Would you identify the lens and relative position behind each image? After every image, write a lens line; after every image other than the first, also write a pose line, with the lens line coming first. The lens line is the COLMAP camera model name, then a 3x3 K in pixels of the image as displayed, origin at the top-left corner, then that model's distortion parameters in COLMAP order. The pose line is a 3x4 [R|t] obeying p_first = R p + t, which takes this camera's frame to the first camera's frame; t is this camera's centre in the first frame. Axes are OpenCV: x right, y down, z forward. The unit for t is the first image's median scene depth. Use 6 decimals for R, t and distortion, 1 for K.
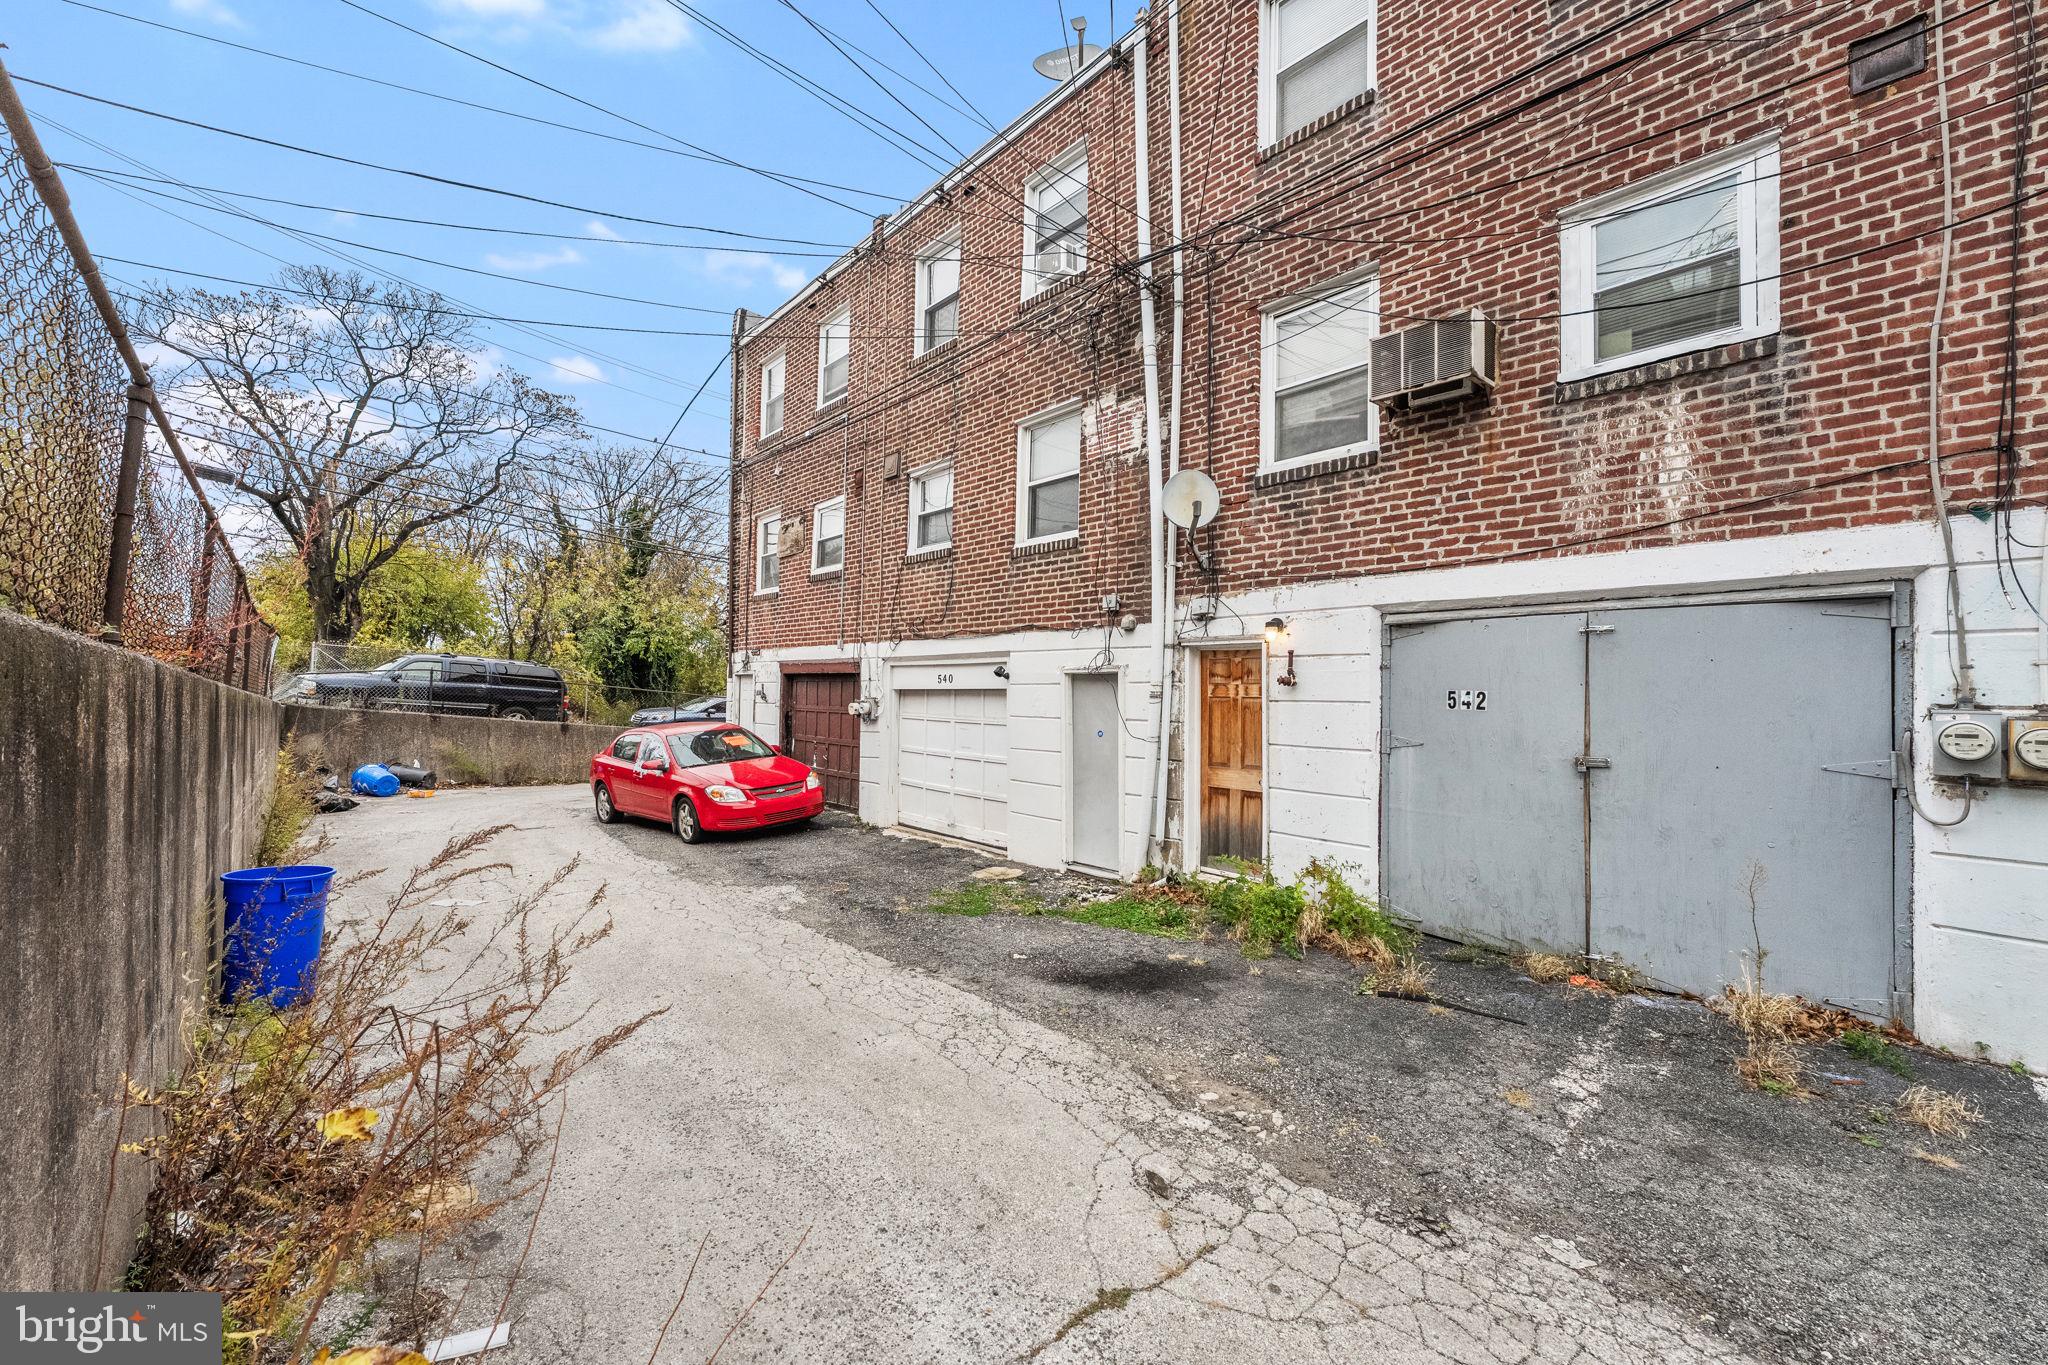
lens RADIAL K [[812.9, 0, 1022.7], [0, 812.9, 678.8], [0, 0, 1]] dist [-0.001928, 0.000084]
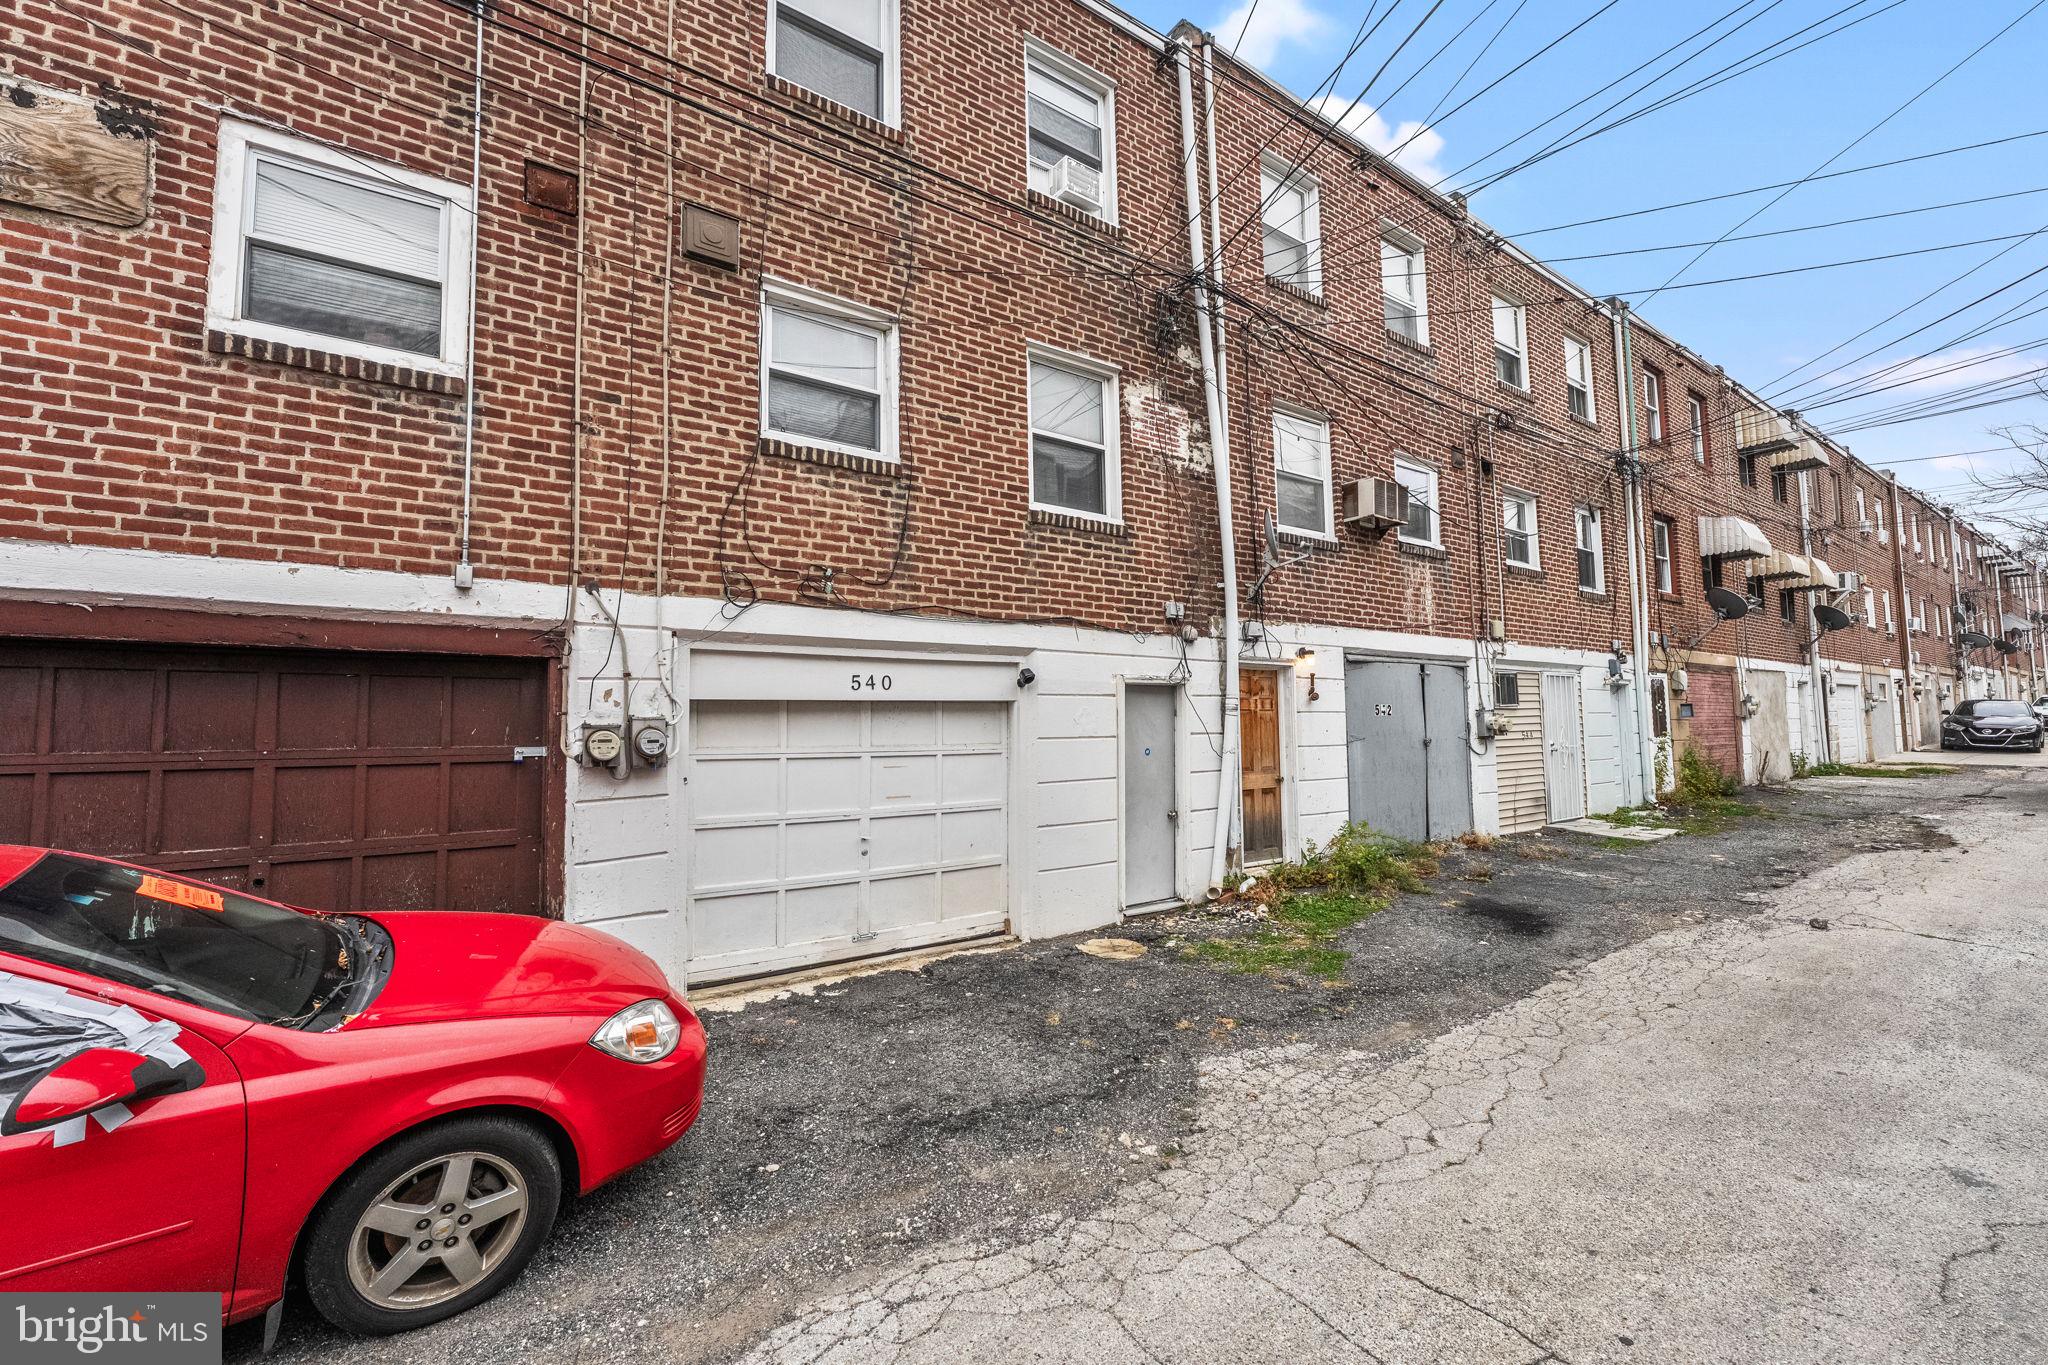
lens RADIAL K [[812.9, 0, 1022.7], [0, 812.9, 678.8], [0, 0, 1]] dist [-0.001928, 0.000084]
pose [[0.130284, 0.046439, 0.990389, -1.035300], [-0.006608, 0.998921, -0.045969, 0.037002], [-0.991455, -0.000556, 0.130450, 1.293440]]
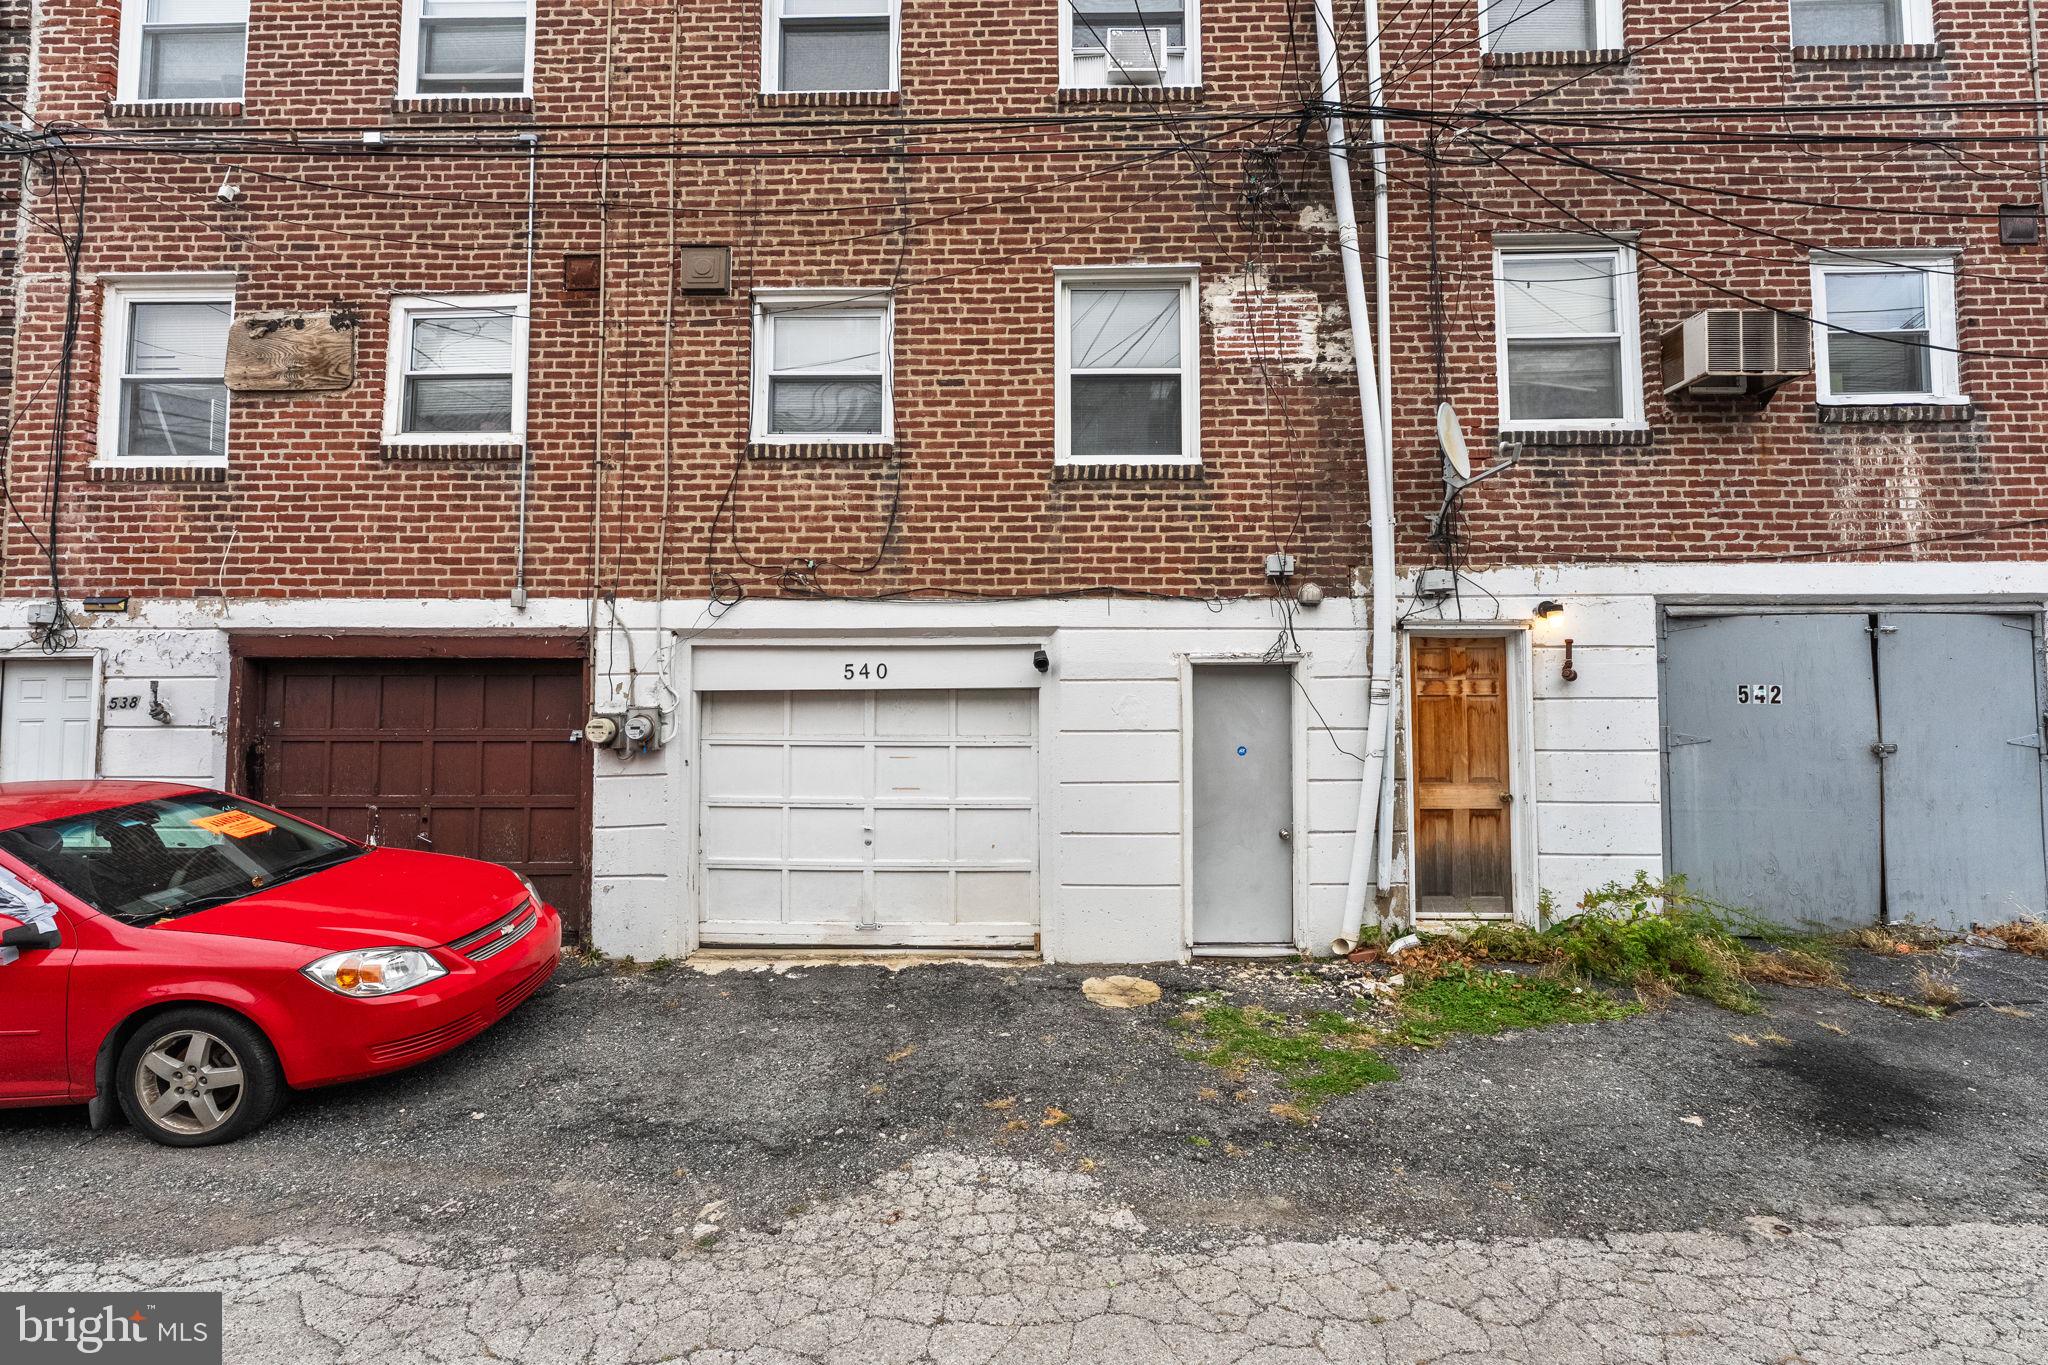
lens RADIAL K [[812.9, 0, 1022.7], [0, 812.9, 678.8], [0, 0, 1]] dist [-0.001928, 0.000084]
pose [[0.678719, 0.016027, 0.734223, -0.694875], [-0.003614, 0.999823, -0.018485, 0.024606], [-0.734389, 0.009893, 0.678657, 0.841193]]
